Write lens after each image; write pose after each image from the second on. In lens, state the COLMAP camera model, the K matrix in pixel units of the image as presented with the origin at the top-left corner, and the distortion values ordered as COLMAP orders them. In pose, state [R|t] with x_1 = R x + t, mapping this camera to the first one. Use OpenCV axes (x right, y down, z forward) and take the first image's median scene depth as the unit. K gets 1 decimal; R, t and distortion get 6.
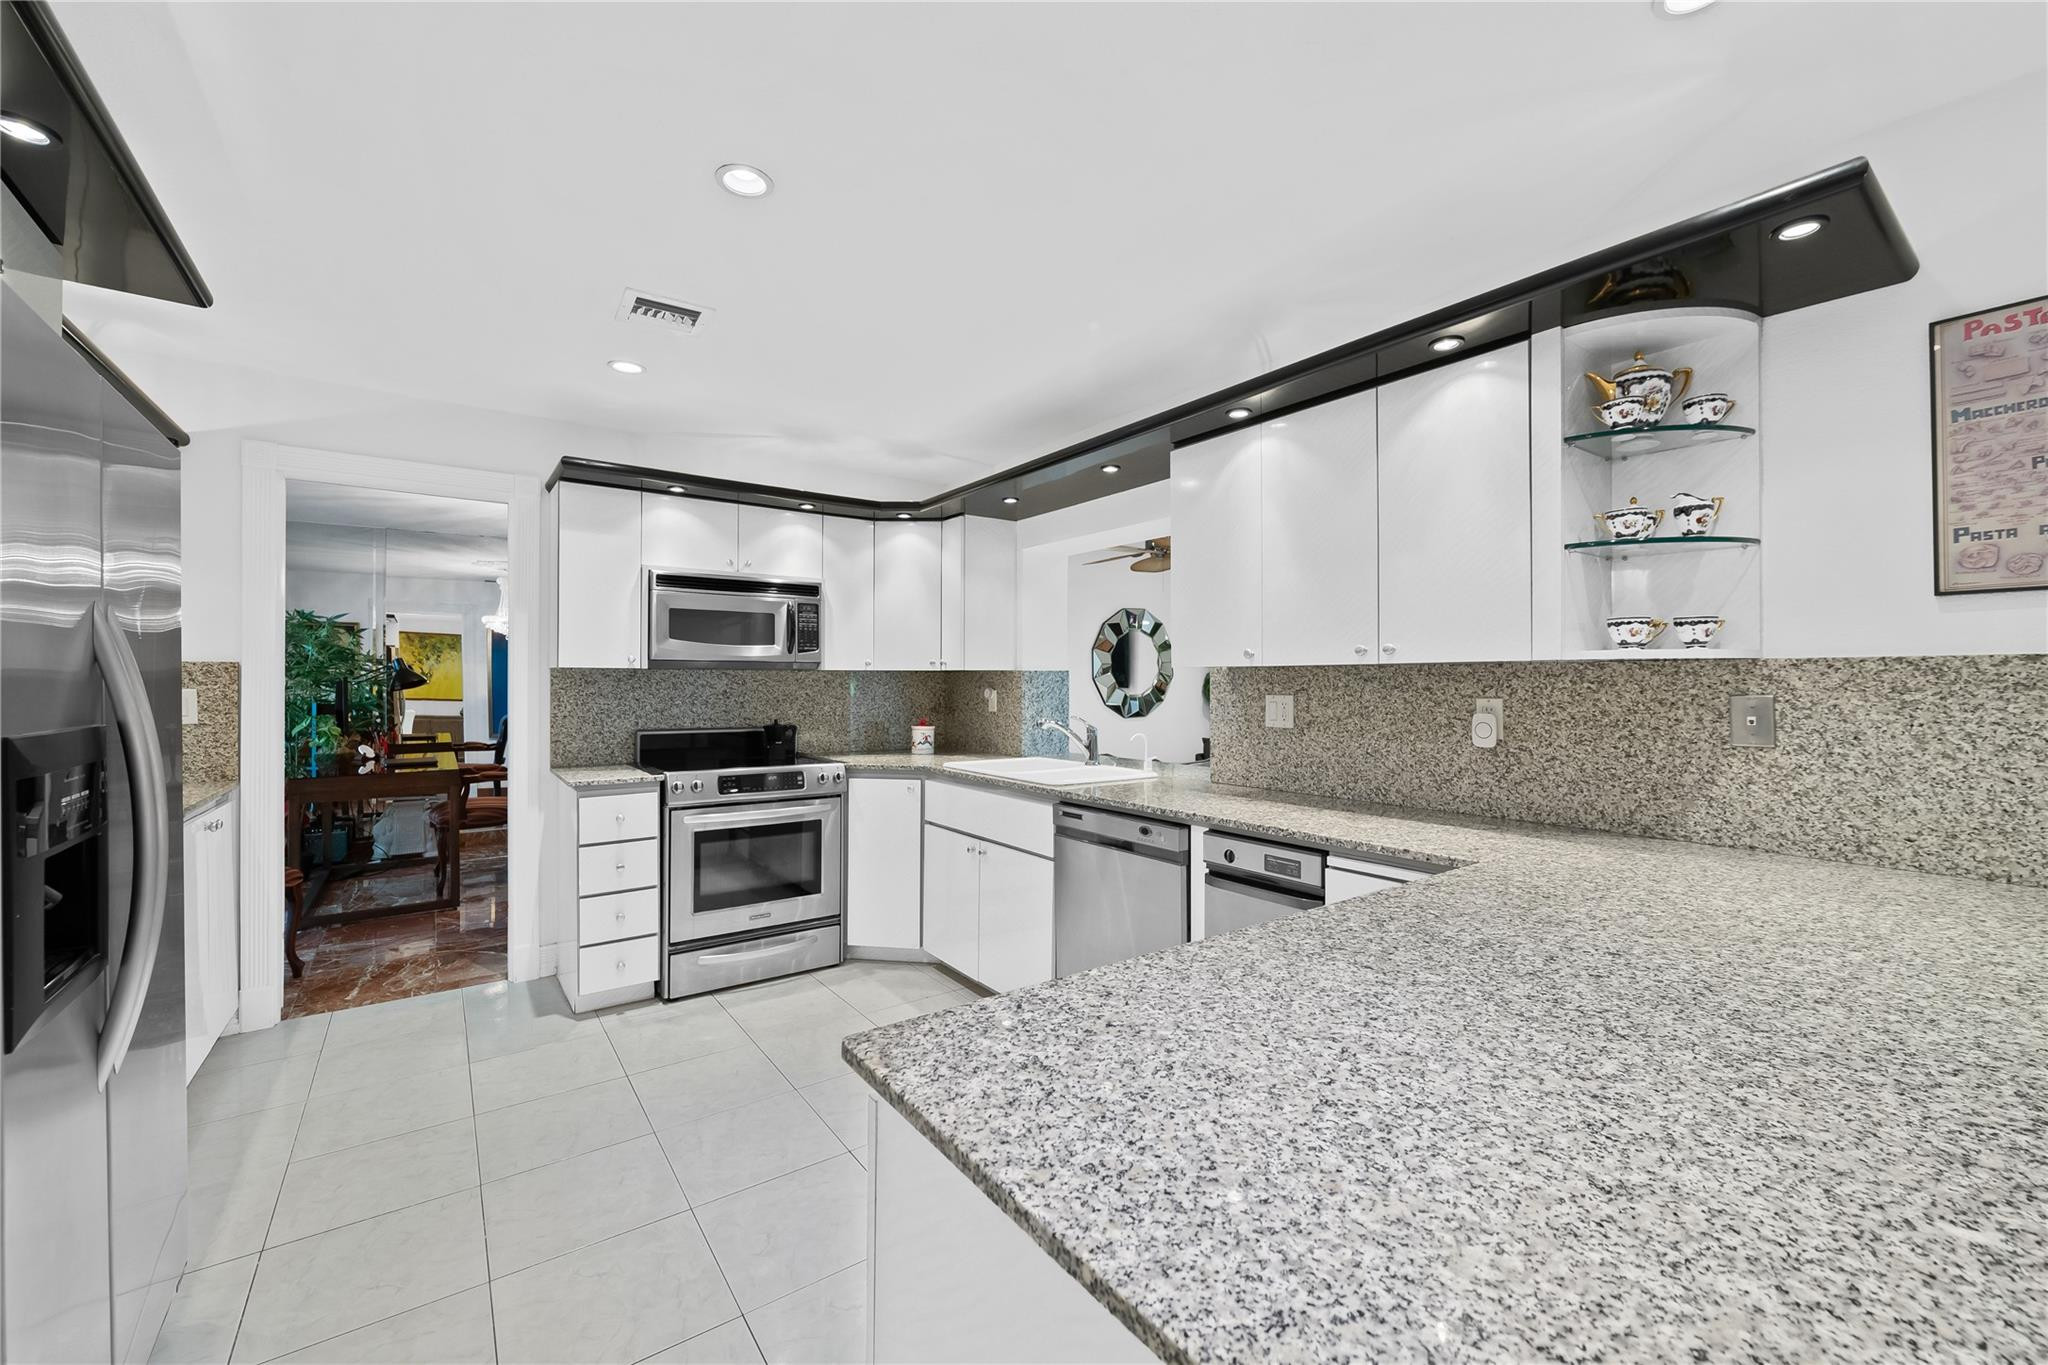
lens RADIAL K [[813.8, 0, 1024.0], [0, 813.8, 682.5], [0, 0, 1]] dist [0.001368, -0.003306]
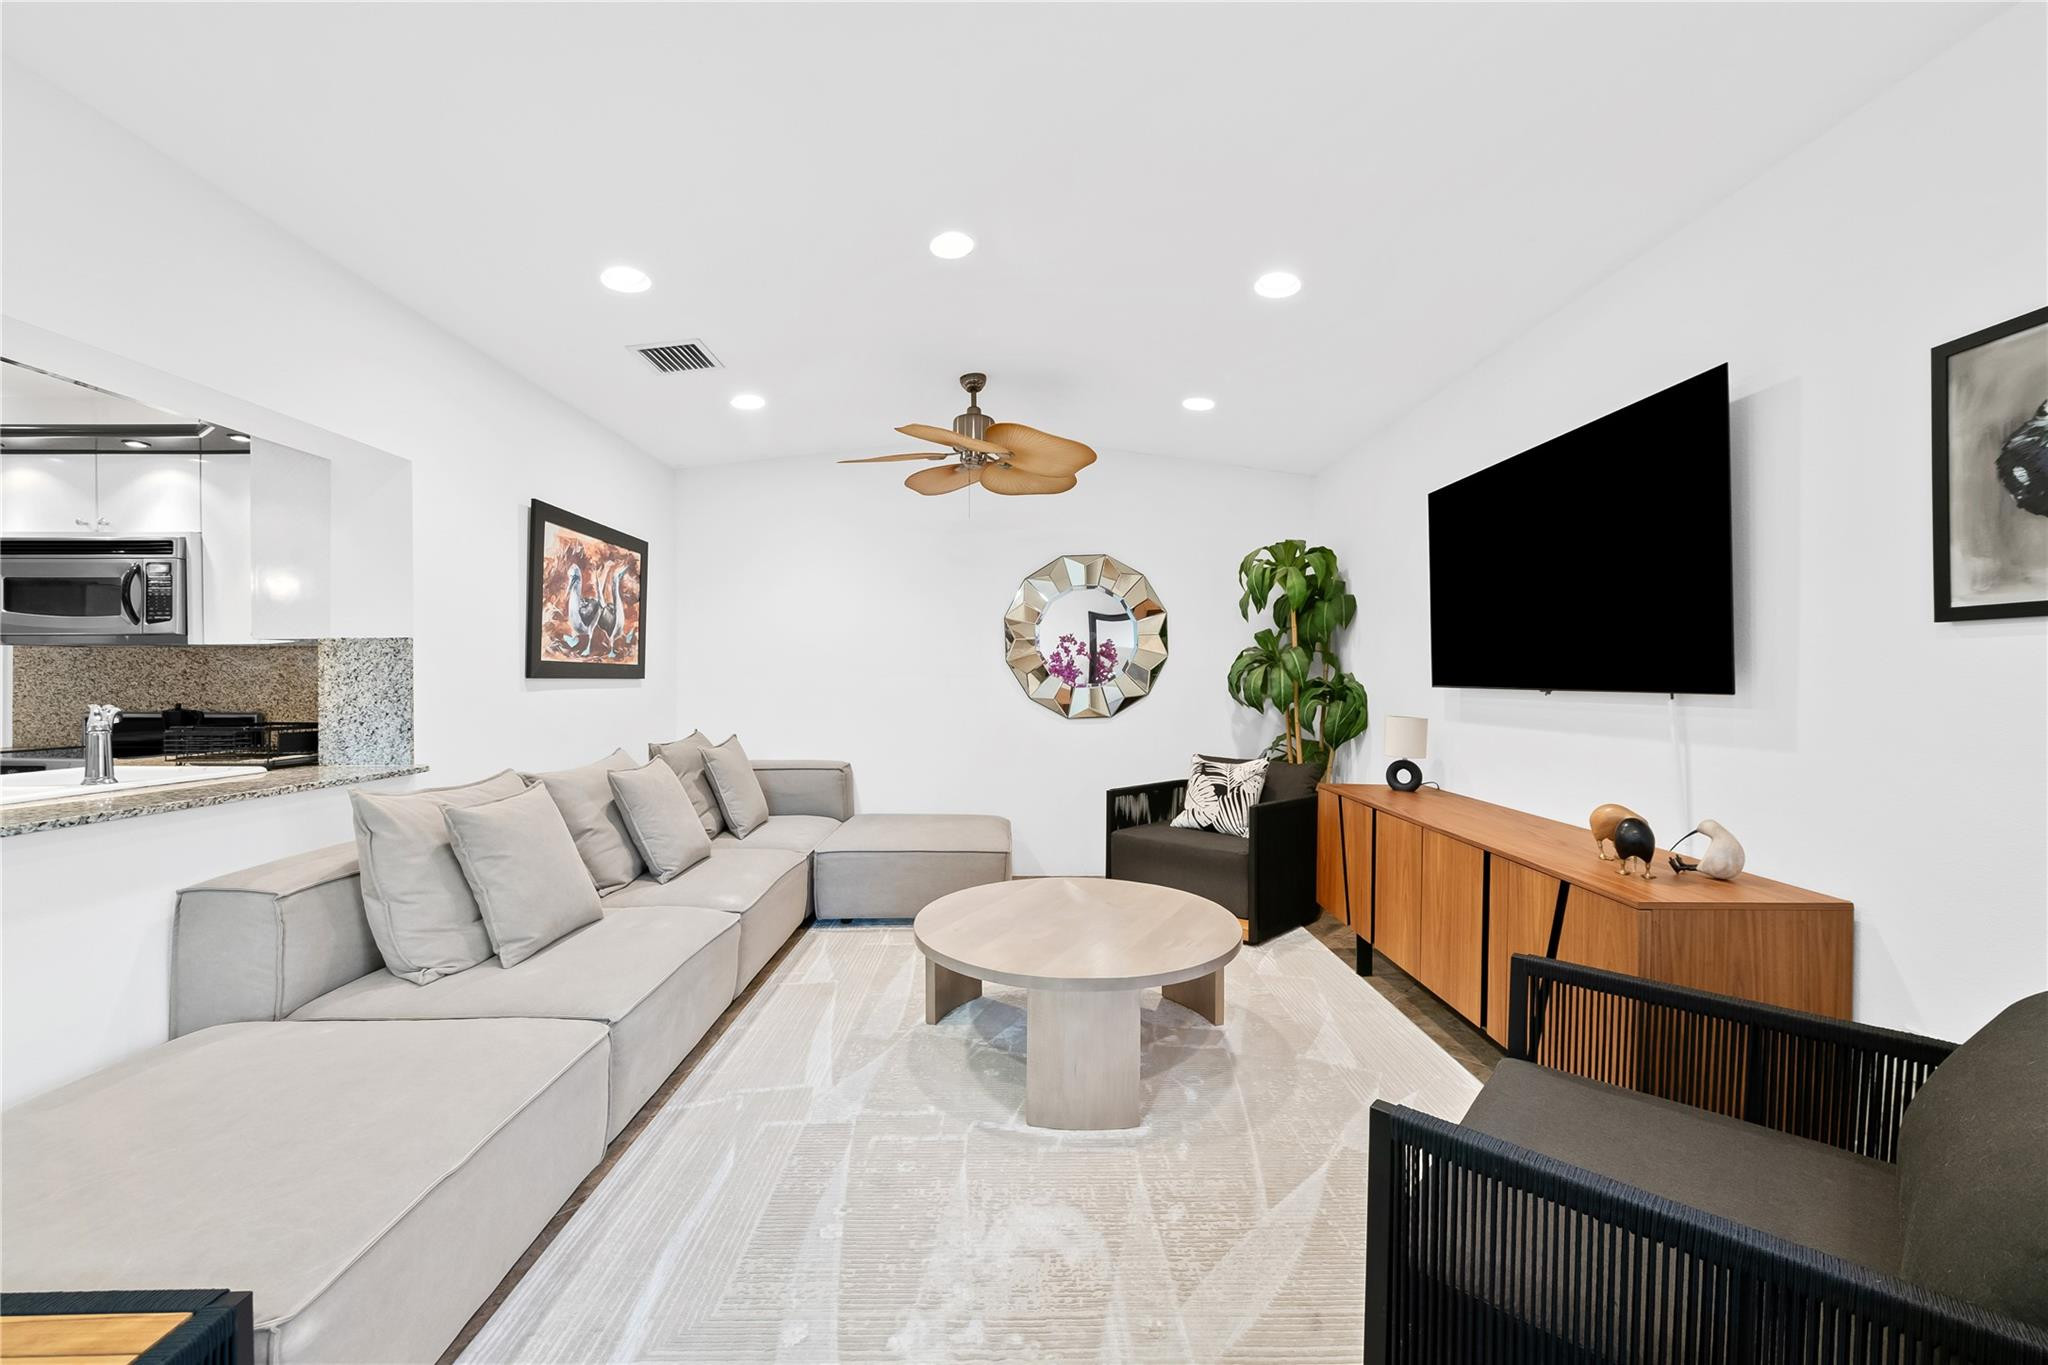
lens RADIAL K [[813.8, 0, 1024.0], [0, 813.8, 682.5], [0, 0, 1]] dist [0.001368, -0.003306]
pose [[0.819475, -0.001315, -0.573113, 0.913044], [-0.000070, 0.999997, -0.002395, 0.025354], [0.573115, 0.002003, 0.819473, 0.817712]]
